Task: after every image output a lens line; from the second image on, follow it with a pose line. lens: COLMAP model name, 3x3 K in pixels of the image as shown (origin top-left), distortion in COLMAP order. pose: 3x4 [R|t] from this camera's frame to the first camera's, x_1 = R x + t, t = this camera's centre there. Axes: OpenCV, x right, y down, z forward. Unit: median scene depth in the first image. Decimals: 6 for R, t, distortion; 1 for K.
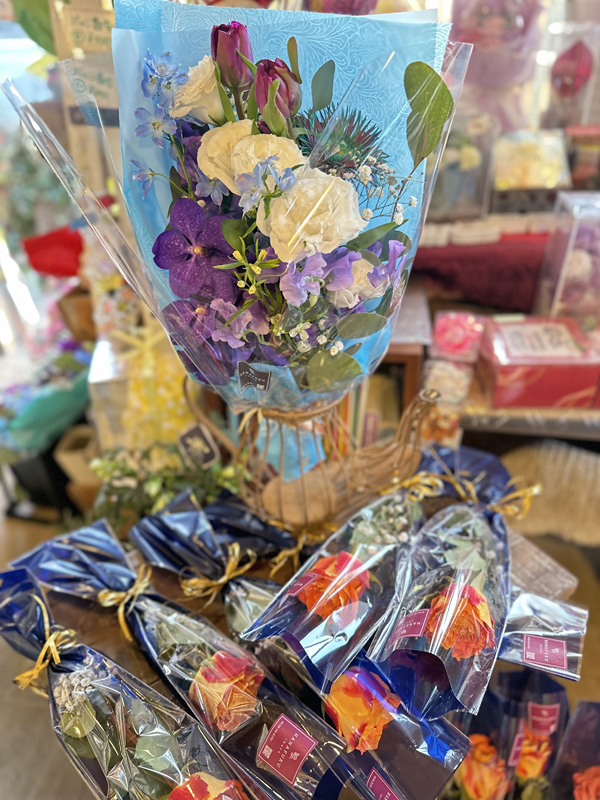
lens RADIAL K [[564.7, 0, 300.0], [0, 564.7, 400.0], [0, 0, 1]] dist [-0.005662, -0.017938]
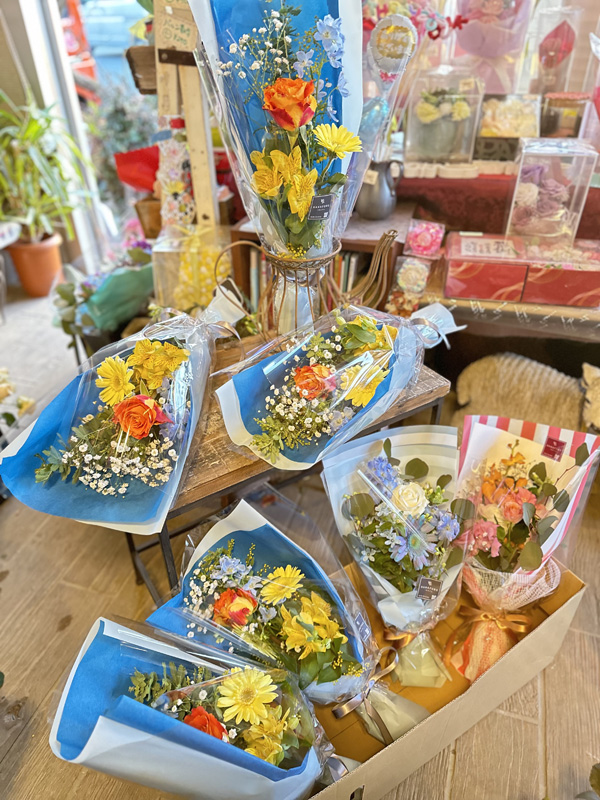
lens RADIAL K [[564.7, 0, 300.0], [0, 564.7, 400.0], [0, 0, 1]] dist [-0.005662, -0.017938]
pose [[0.988625, 0.112689, -0.099608, 0.144383], [-0.111045, 0.993574, 0.021922, 0.229224], [0.101439, -0.010612, 0.994785, -0.300772]]
